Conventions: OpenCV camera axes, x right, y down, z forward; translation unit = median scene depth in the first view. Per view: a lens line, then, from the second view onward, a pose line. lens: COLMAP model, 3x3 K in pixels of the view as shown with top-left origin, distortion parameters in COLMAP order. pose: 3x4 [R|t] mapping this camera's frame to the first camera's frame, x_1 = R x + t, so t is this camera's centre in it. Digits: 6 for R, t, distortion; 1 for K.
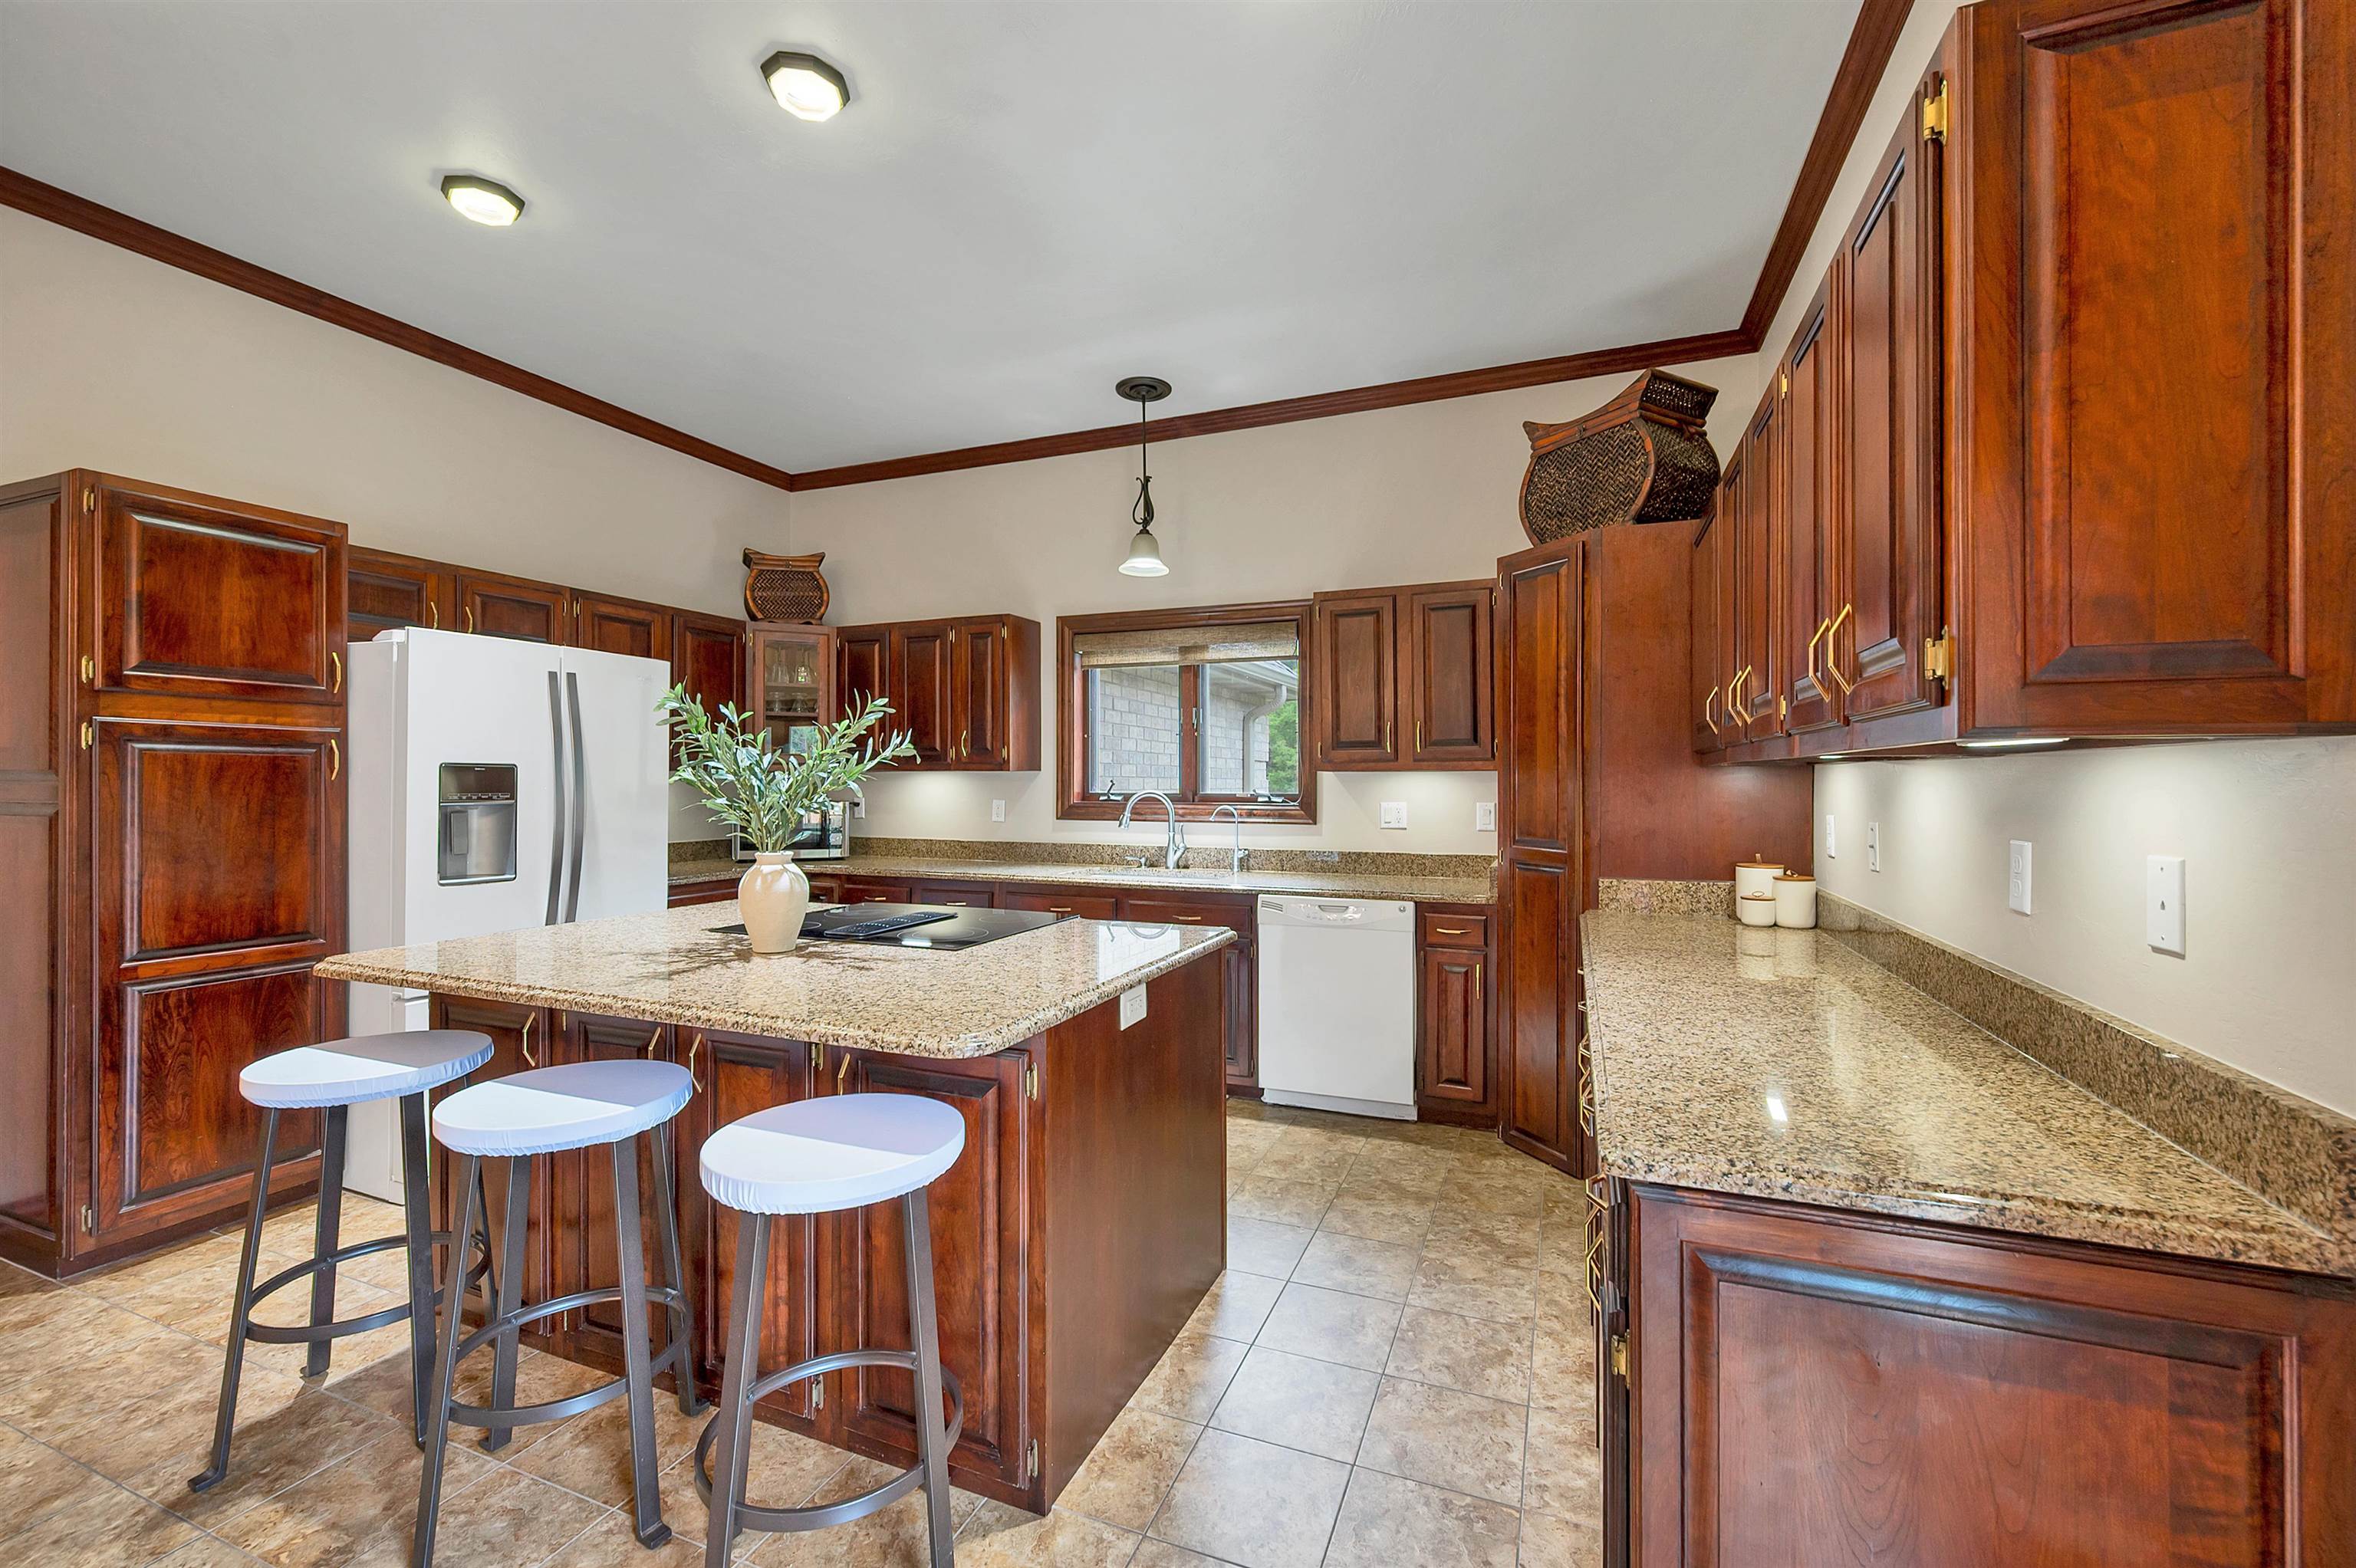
lens RADIAL K [[946.4, 0, 1185.0], [0, 946.4, 784.0], [0, 0, 1]] dist [0.001387, 0.000049]
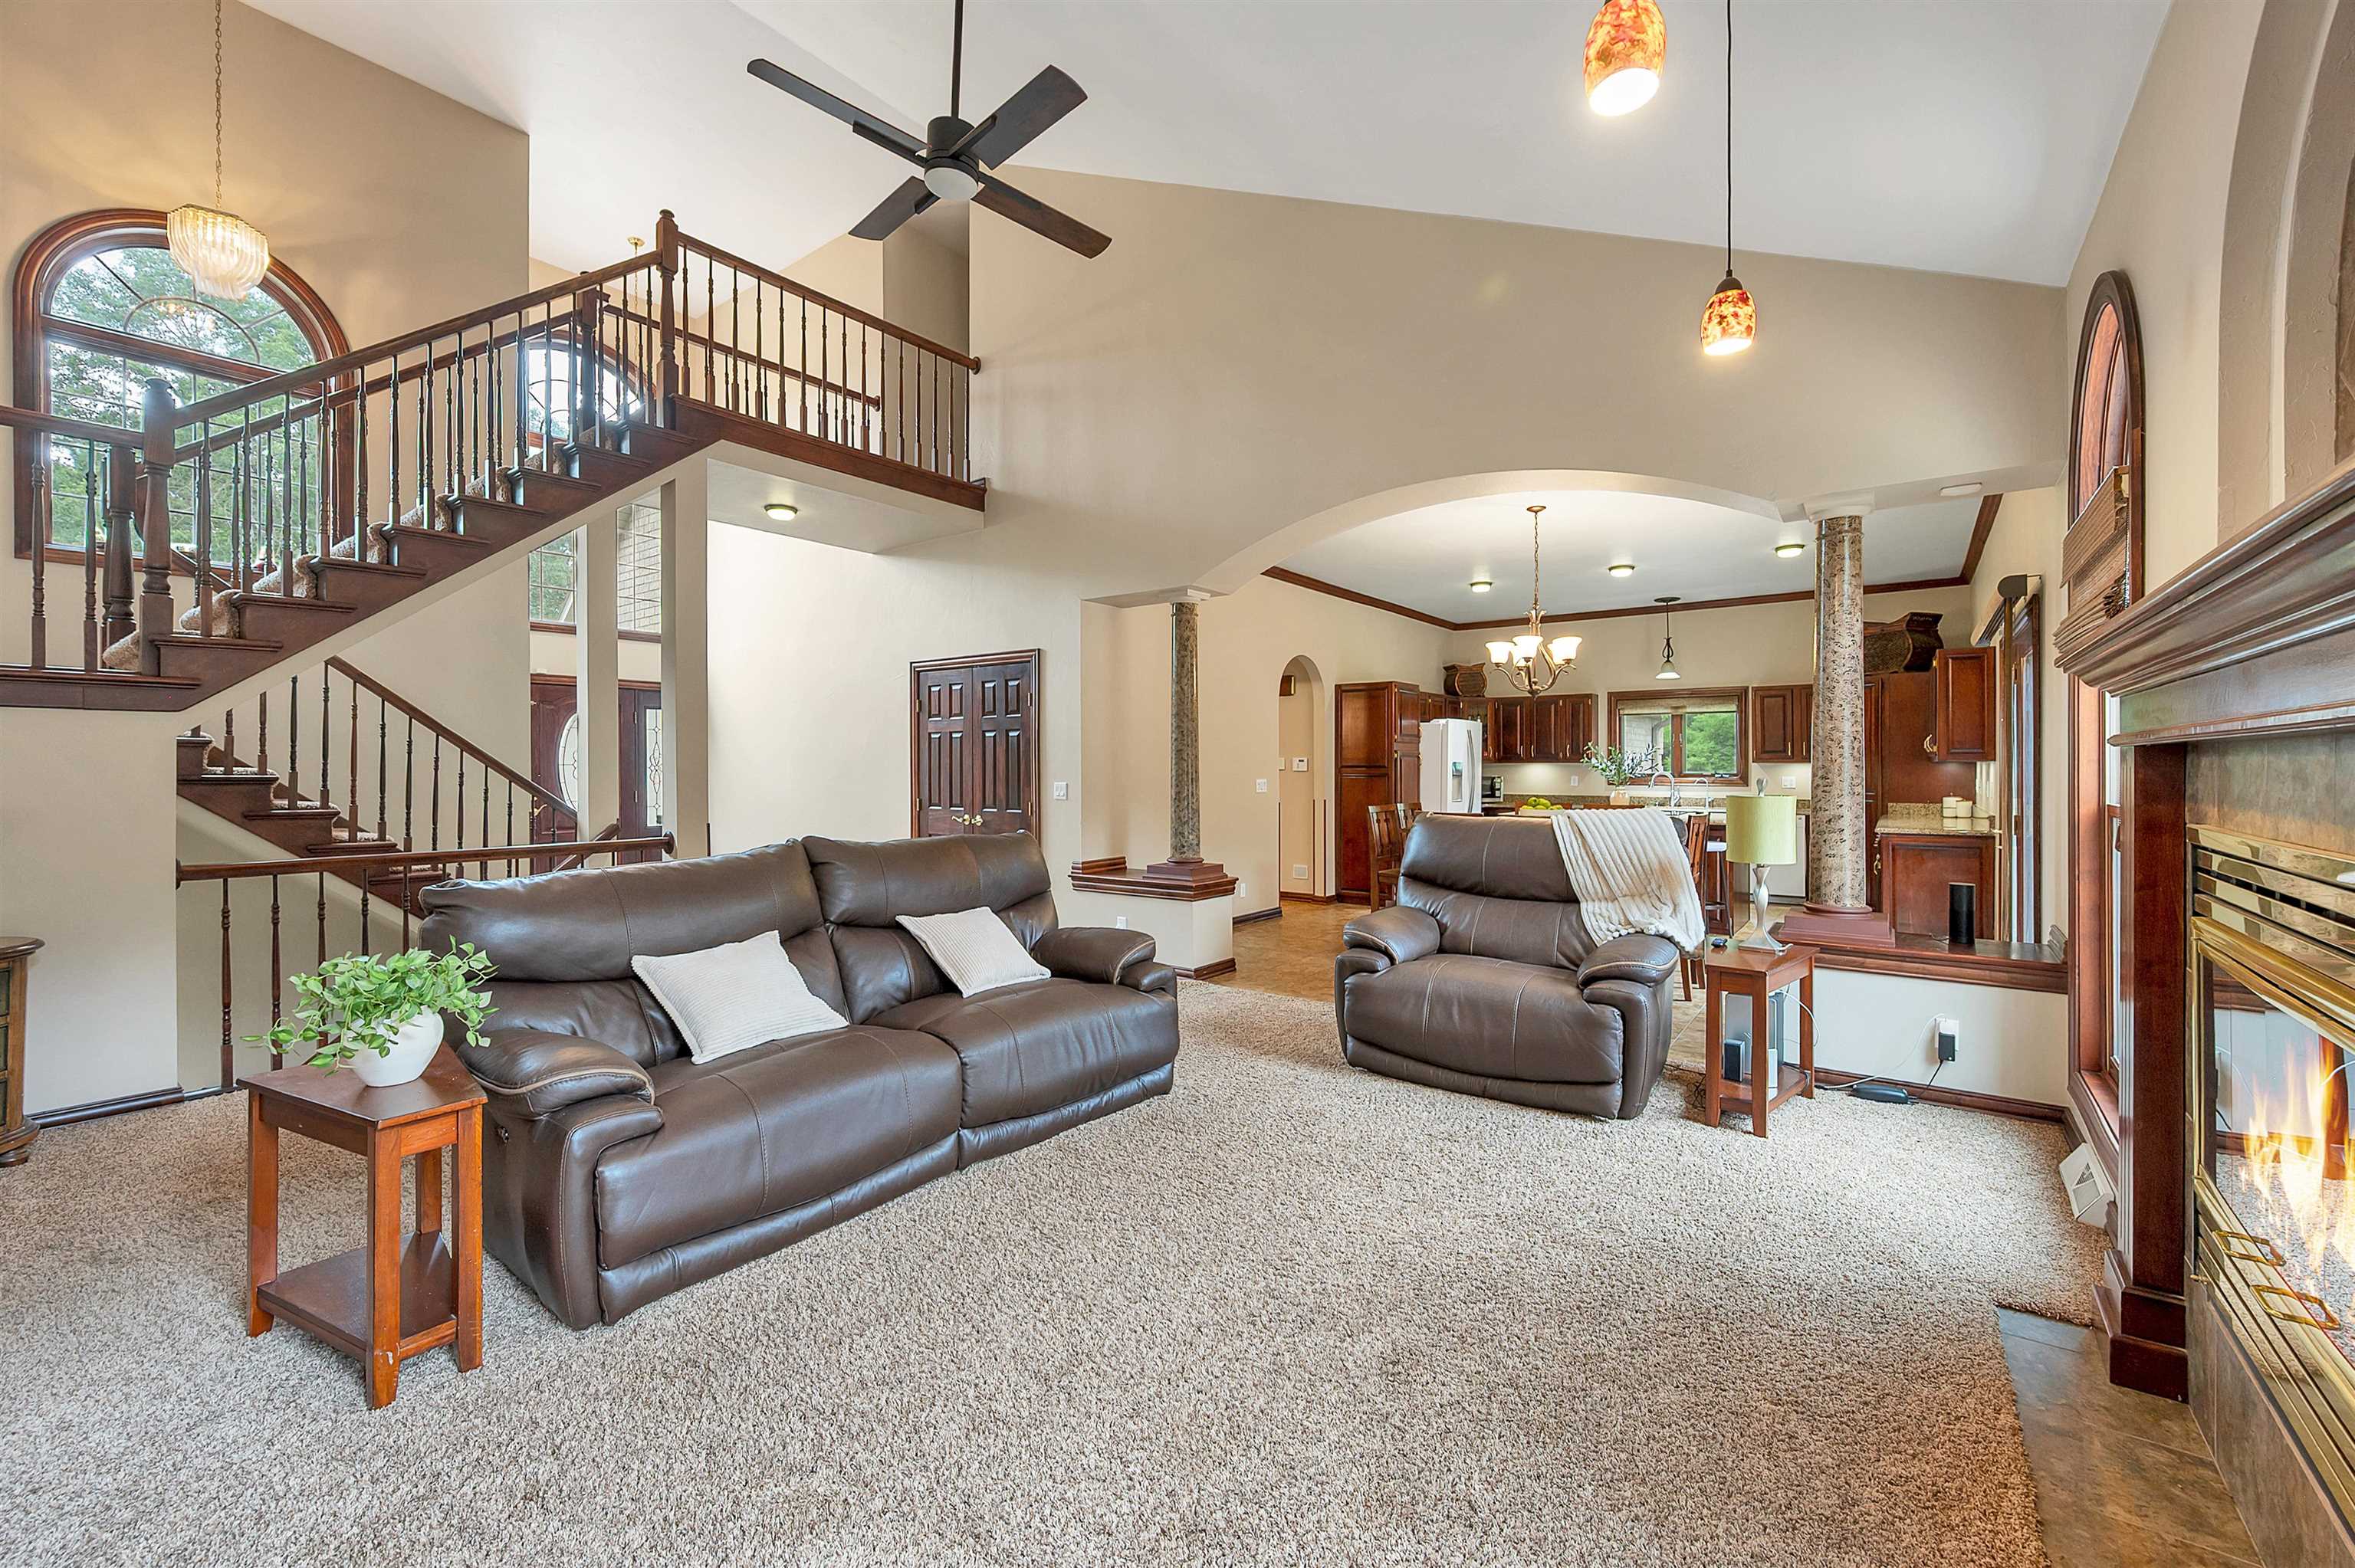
lens RADIAL K [[945.9, 0, 1184.4], [0, 945.9, 784.0], [0, 0, 1]] dist [0.001387, 0.000049]
pose [[0.966020, 0.001442, -0.258464, -0.650795], [0.002336, 0.999895, 0.014308, 0.001583], [0.258457, -0.014425, 0.965915, -1.723406]]
